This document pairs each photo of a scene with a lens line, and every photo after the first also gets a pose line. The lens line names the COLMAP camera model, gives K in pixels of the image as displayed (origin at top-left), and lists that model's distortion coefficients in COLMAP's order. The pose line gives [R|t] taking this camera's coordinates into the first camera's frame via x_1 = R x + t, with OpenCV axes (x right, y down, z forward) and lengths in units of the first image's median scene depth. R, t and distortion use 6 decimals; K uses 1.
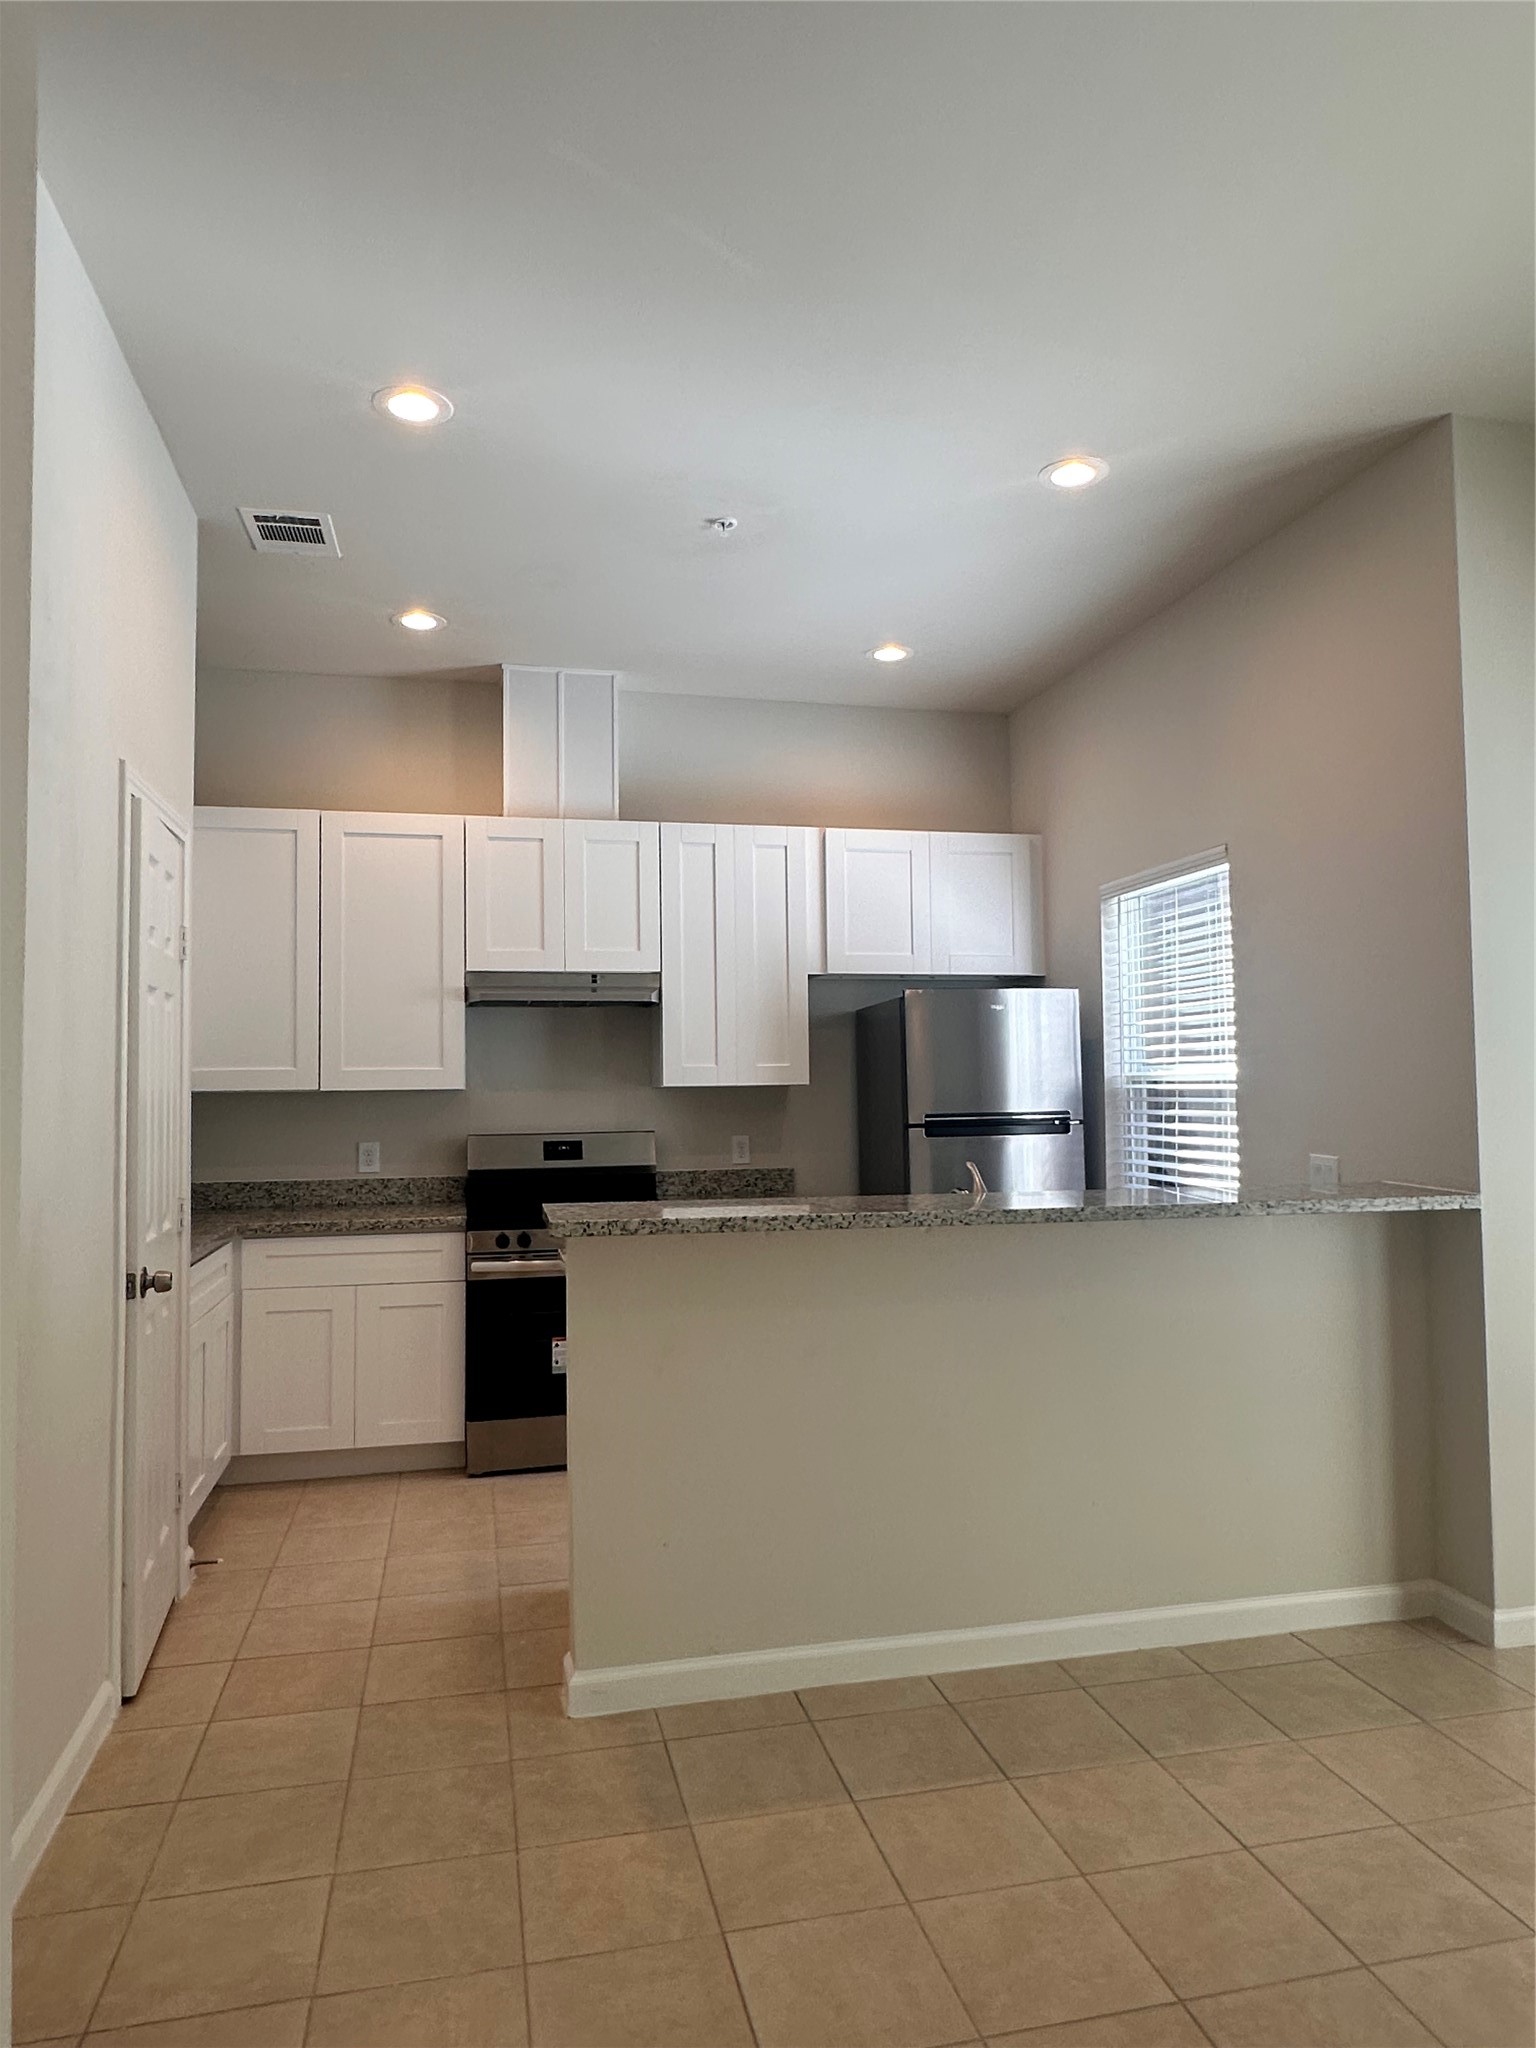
lens RADIAL K [[1302.6, 0, 768.0], [0, 1302.6, 1024.0], [0, 0, 1]] dist [0.000716, 0.001005]
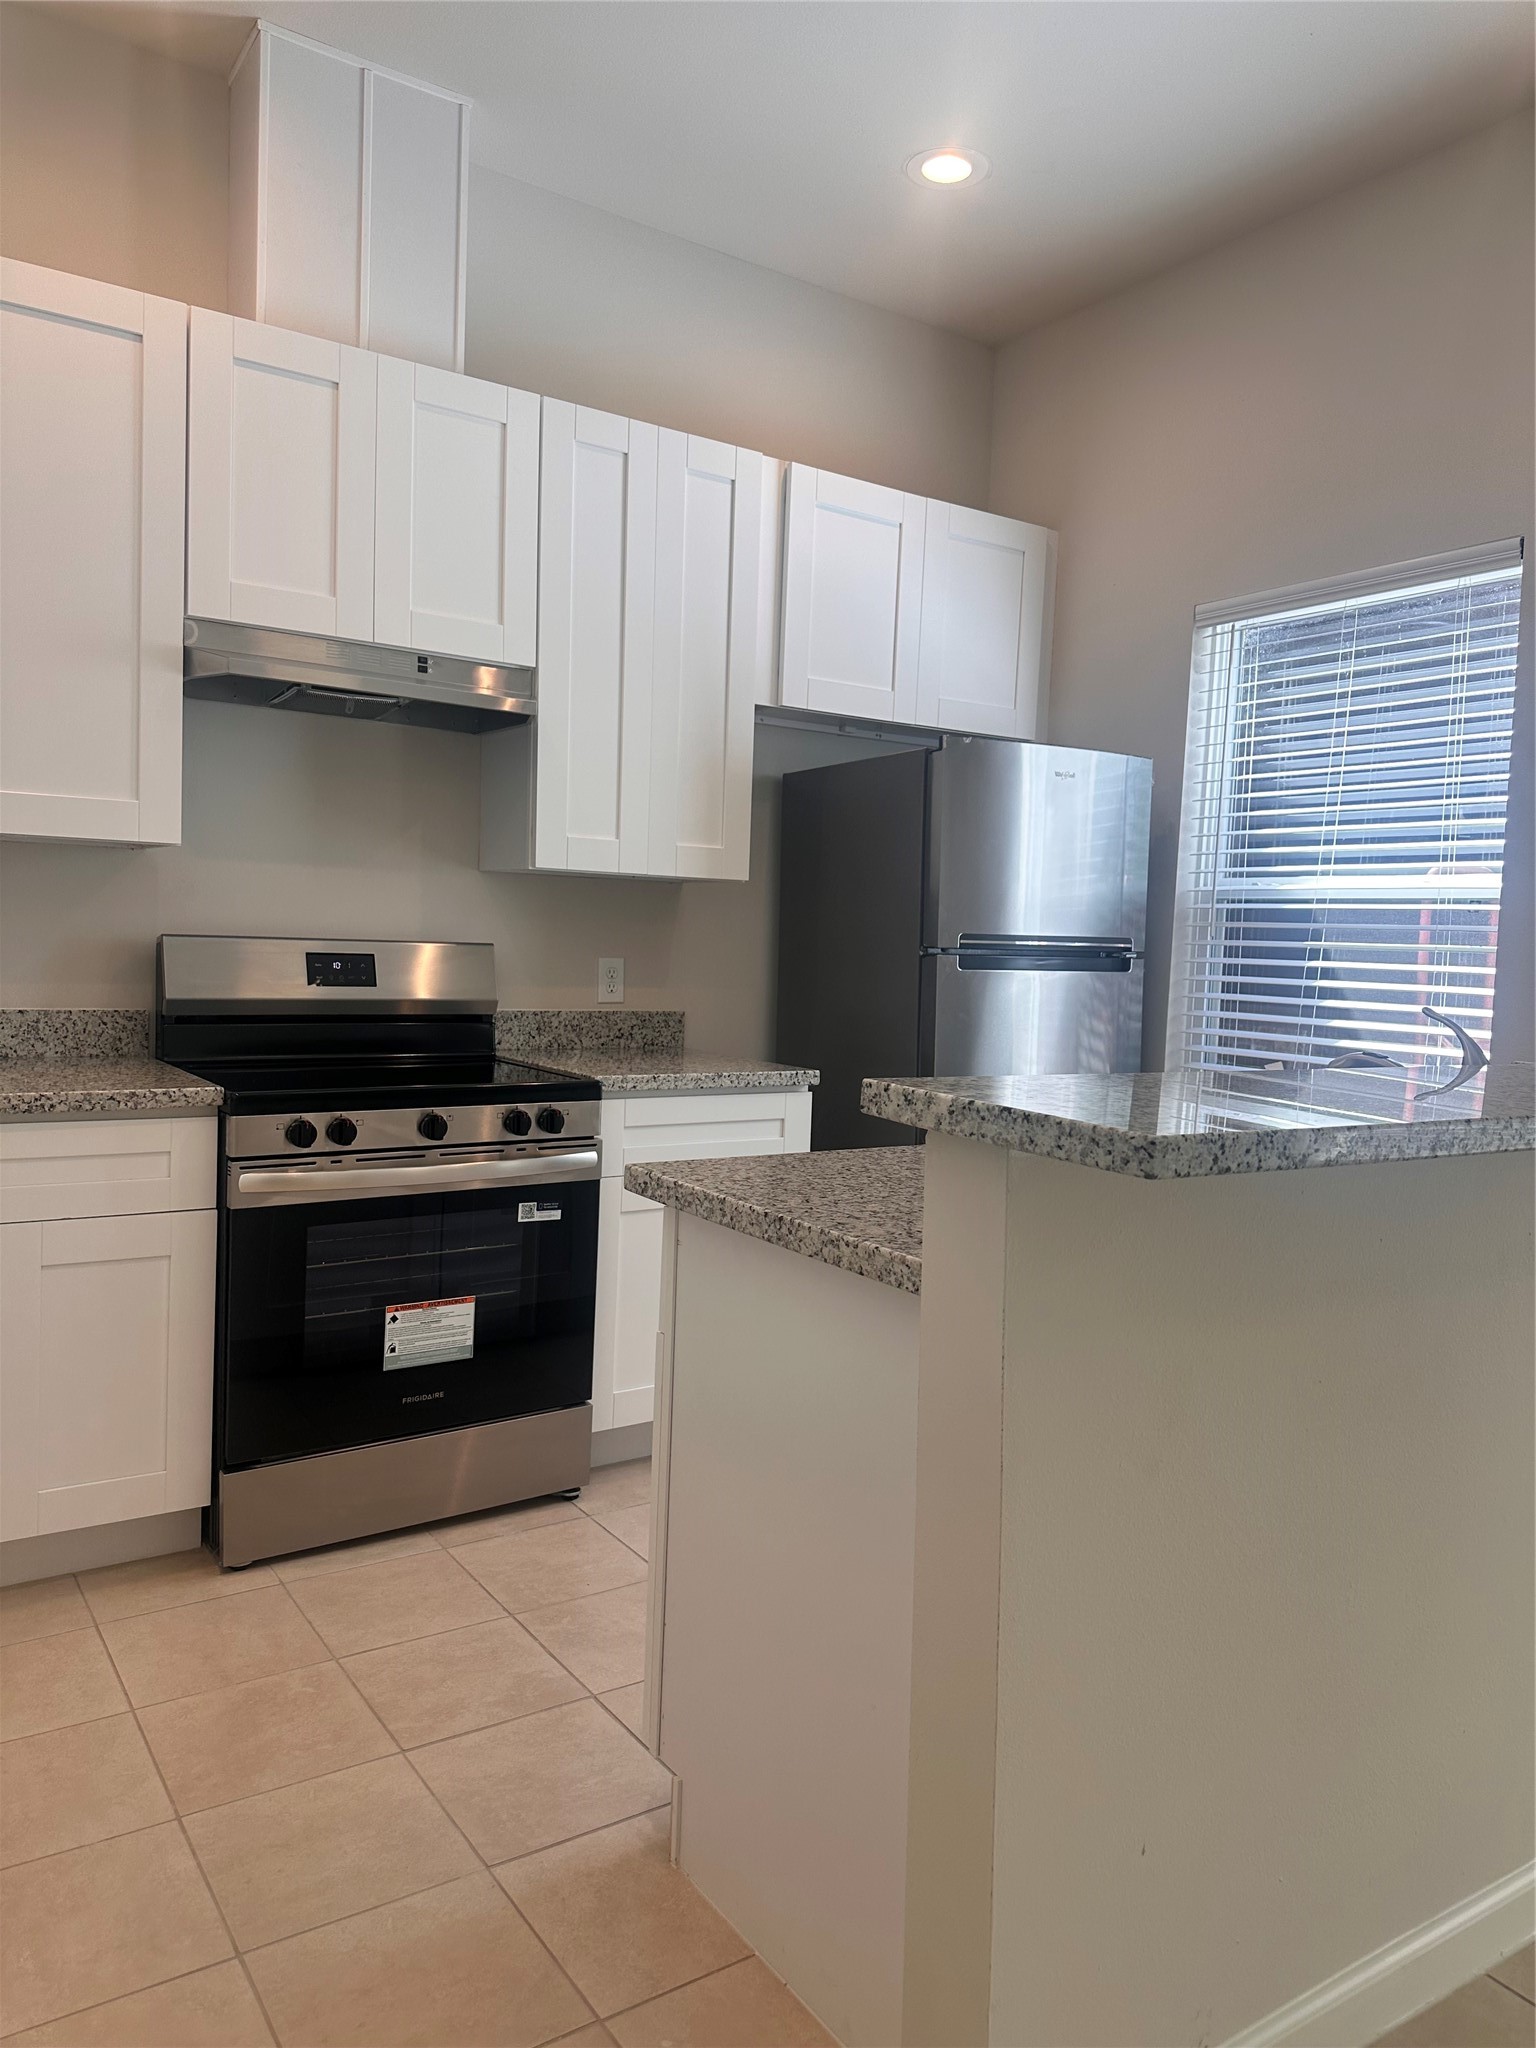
lens RADIAL K [[1447.6, 0, 768.0], [0, 1447.6, 1024.0], [0, 0, 1]] dist [0.066909, -0.090053]
pose [[0.932100, 0.023061, 0.361466, -0.218866], [-0.063895, 0.992789, 0.101424, 0.045683], [-0.356521, -0.117633, 0.926852, 0.353231]]
